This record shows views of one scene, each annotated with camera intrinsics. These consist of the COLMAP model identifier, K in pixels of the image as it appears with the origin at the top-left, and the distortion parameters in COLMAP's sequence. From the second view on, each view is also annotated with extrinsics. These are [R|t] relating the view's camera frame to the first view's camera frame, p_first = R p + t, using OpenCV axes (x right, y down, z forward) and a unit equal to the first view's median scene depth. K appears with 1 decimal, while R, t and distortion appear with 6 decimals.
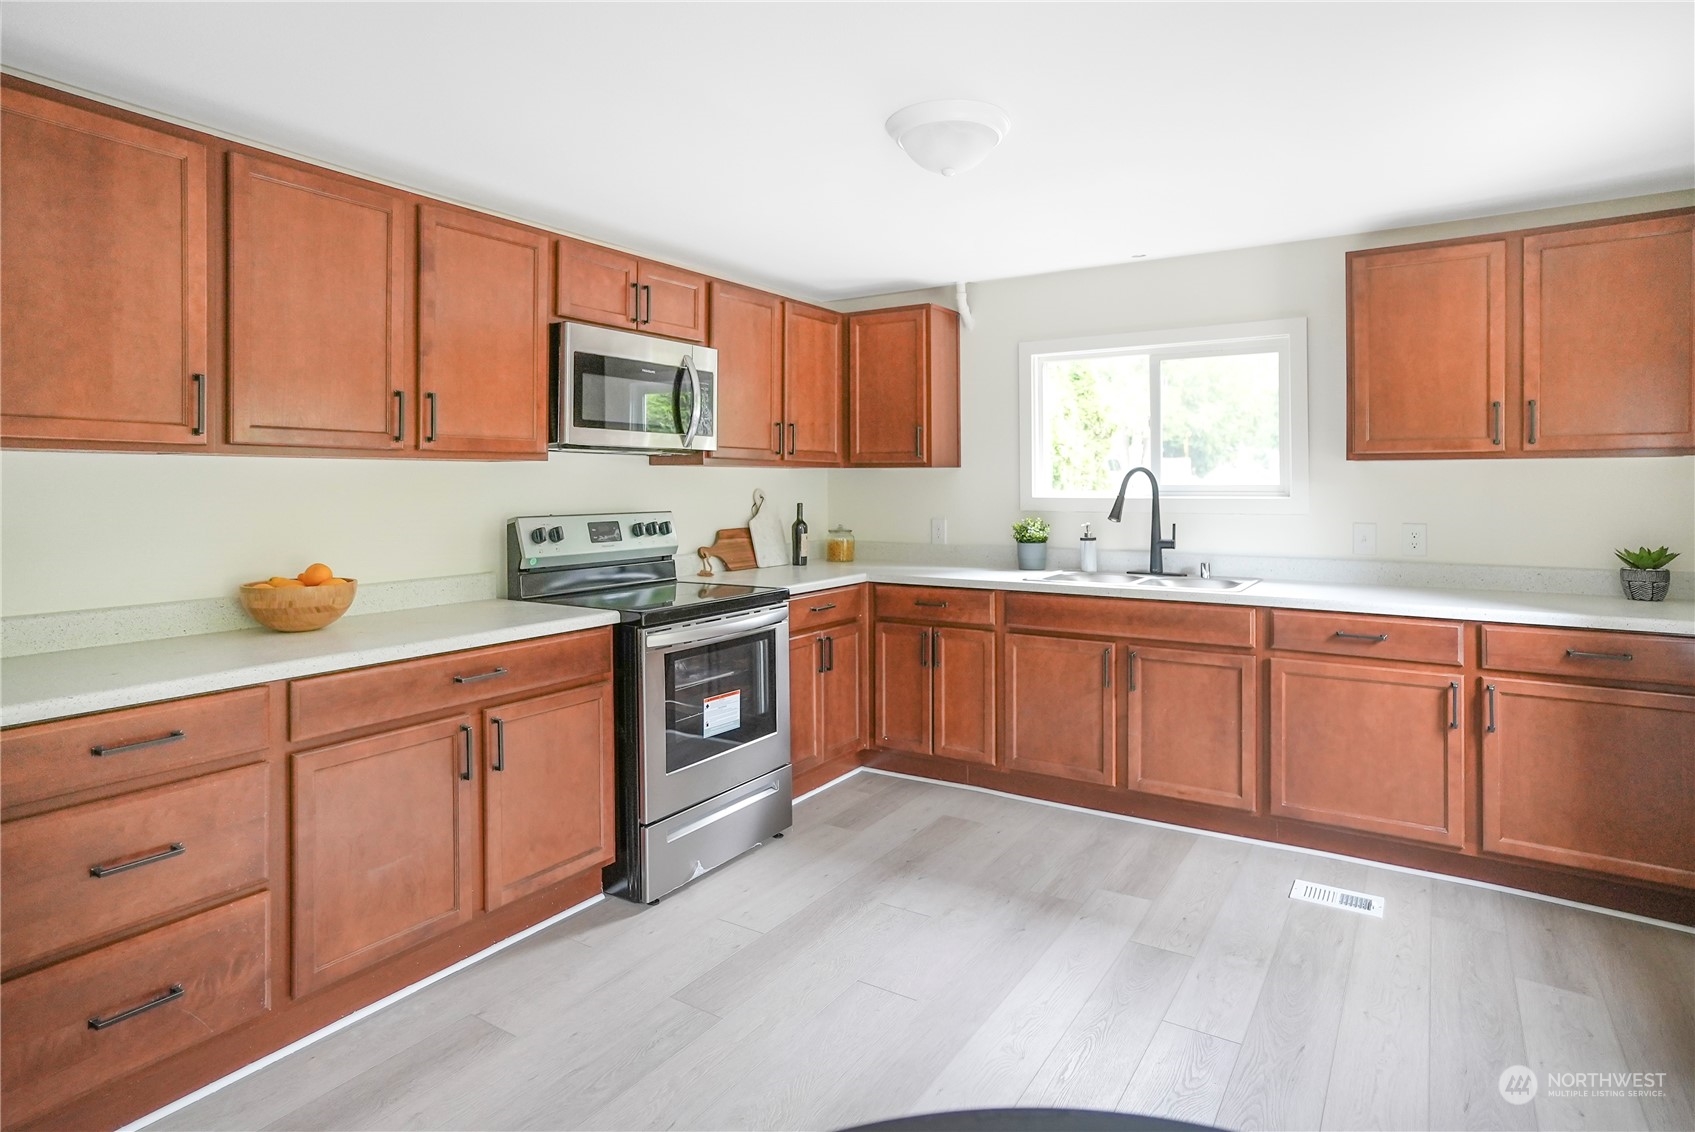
lens RADIAL K [[915.7, 0, 842.4], [0, 915.7, 484.3], [0, 0, 1]] dist [-0.019870, 0.010694]
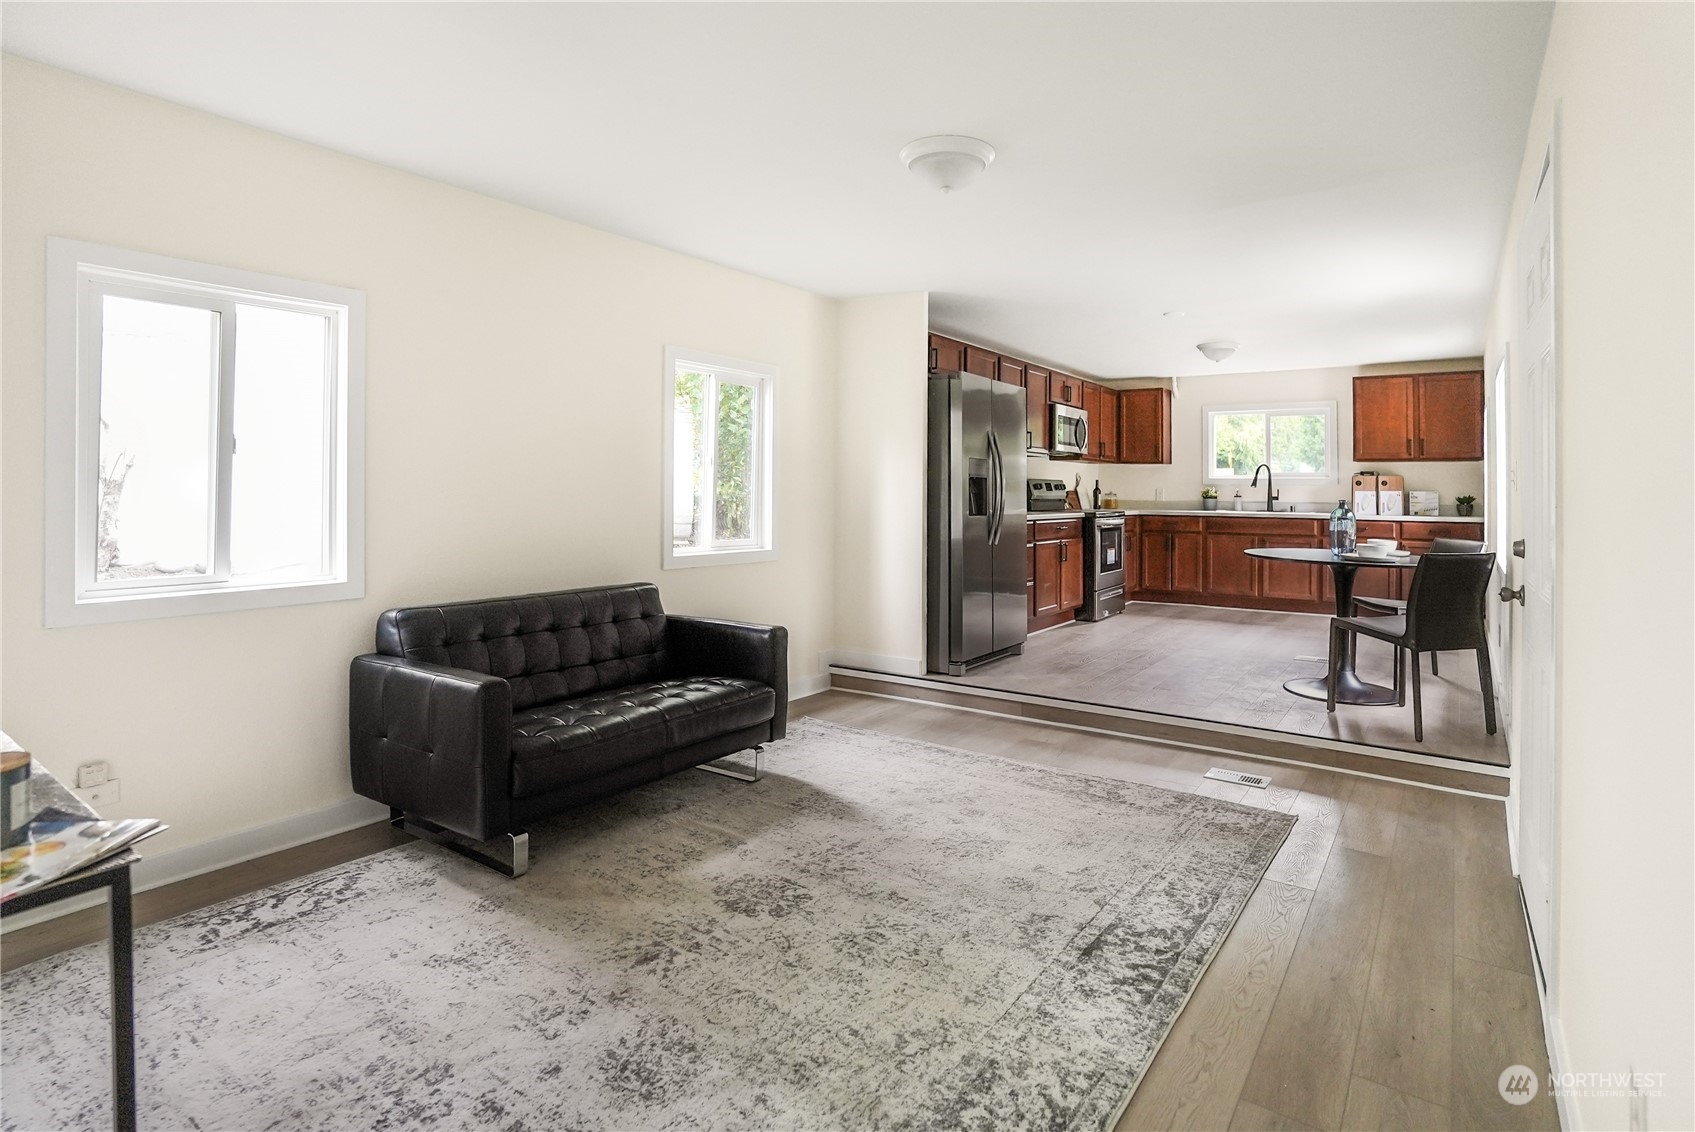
lens RADIAL K [[835.0, 0, 890.6], [0, 835.0, 465.7], [0, 0, 1]] dist [-0.048266, 0.023194]
pose [[0.999697, 0.014186, -0.020104, -0.636611], [-0.014743, 0.999503, -0.027850, 0.063918], [0.019699, 0.028138, 0.999410, -1.222930]]
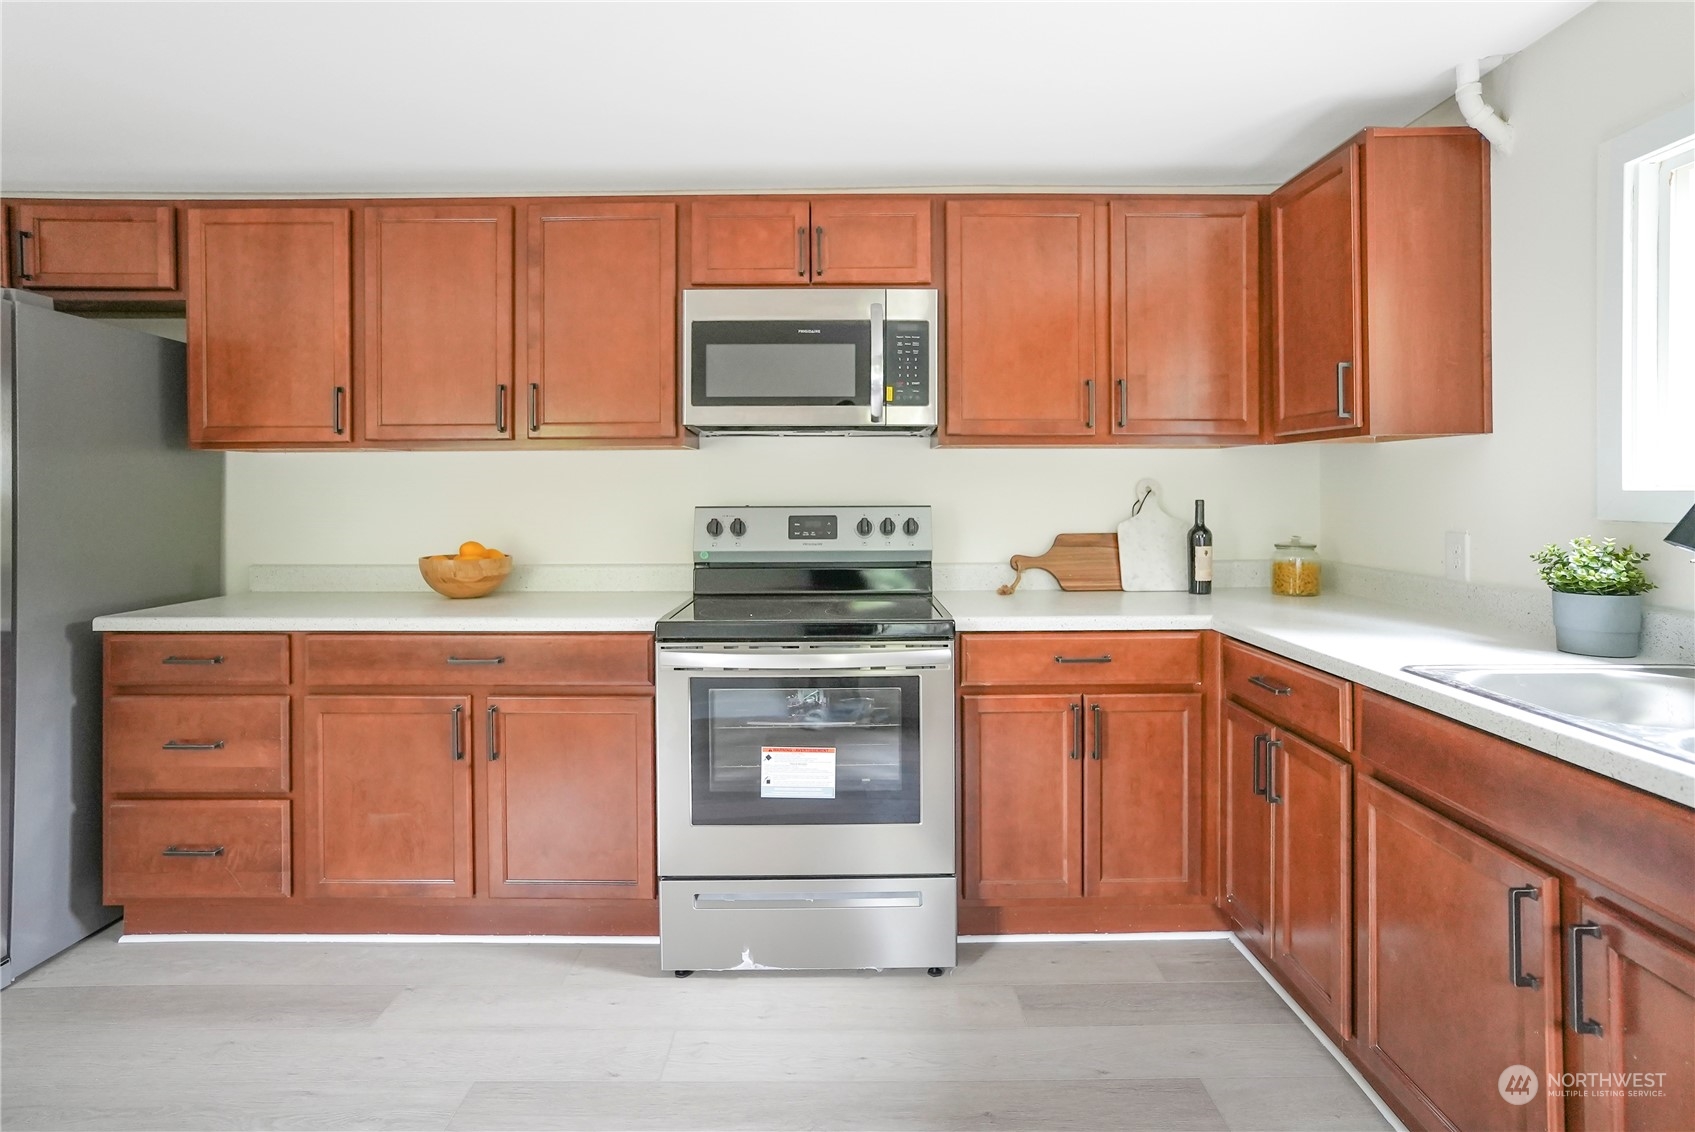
lens RADIAL K [[875.3, 0, 843.4], [0, 875.3, 490.0], [0, 0, 1]] dist [-0.033877, 0.021320]
pose [[0.548092, 0.003958, -0.836409, 0.442906], [0.002621, 0.999976, 0.006449, 0.011789], [0.836414, -0.005727, 0.548068, 0.577061]]
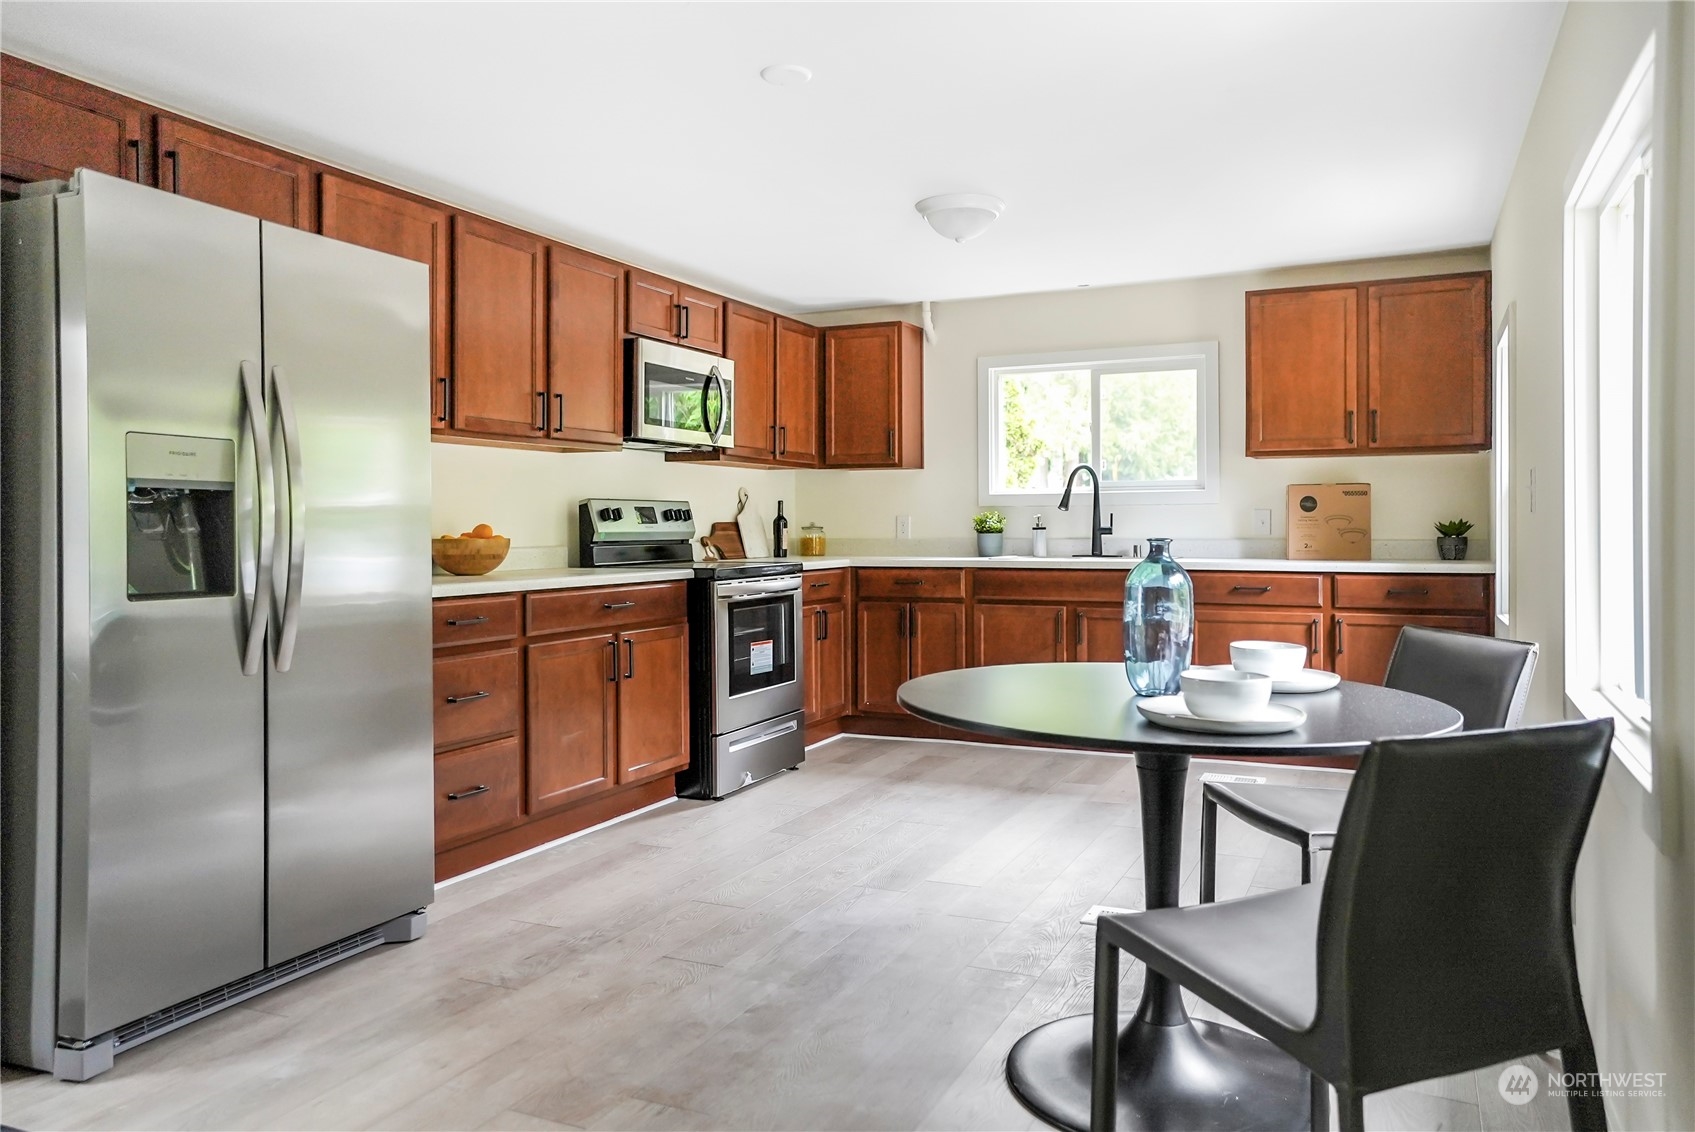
lens RADIAL K [[1188.1, 0, 833.9], [0, 1188.1, 529.3], [0, 0, 1]] dist [0.008247, -0.001913]
pose [[0.991716, -0.001673, 0.128436, -0.216798], [0.001081, 0.999988, 0.004683, 0.063568], [-0.128443, -0.004505, 0.991707, -0.545101]]
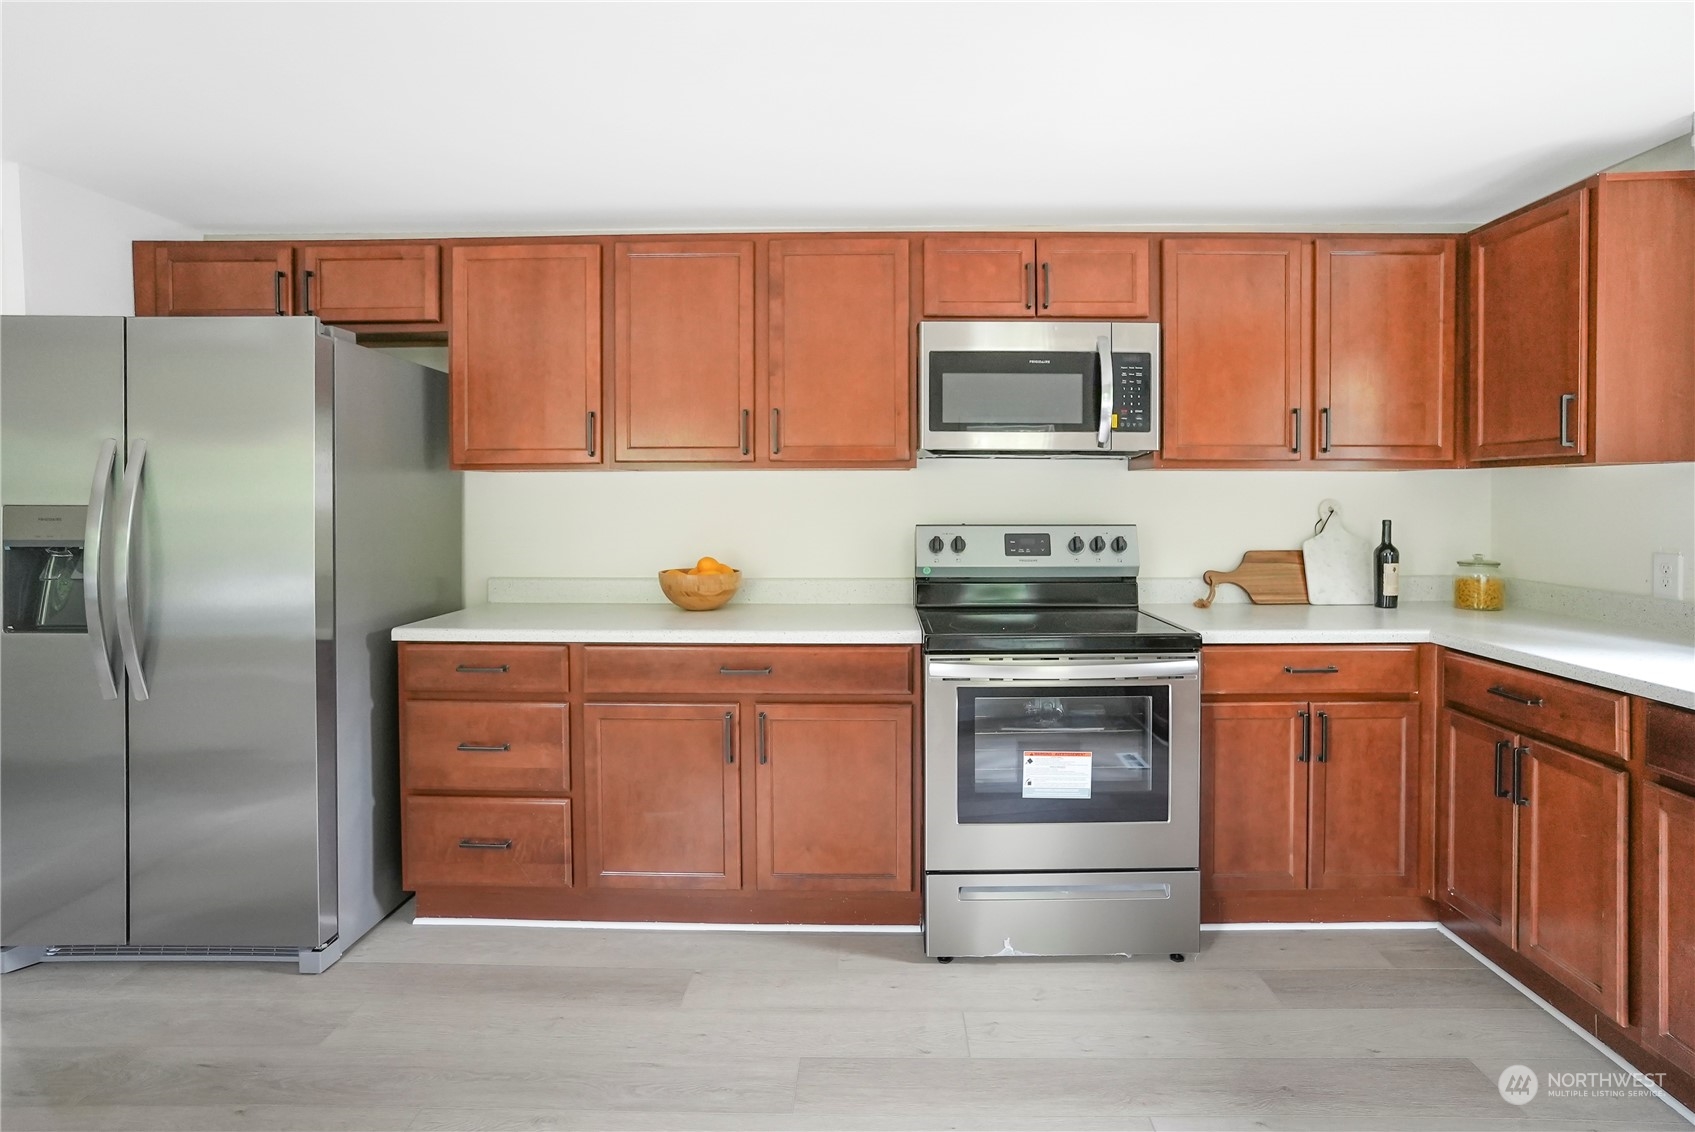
lens RADIAL K [[835.0, 0, 862.4], [0, 835.0, 511.6], [0, 0, 1]] dist [-0.048266, 0.023194]
pose [[0.536393, 0.017088, -0.843795, 0.354533], [0.000528, 0.999788, 0.020582, 0.001686], [0.843968, -0.011486, 0.536270, 0.419101]]
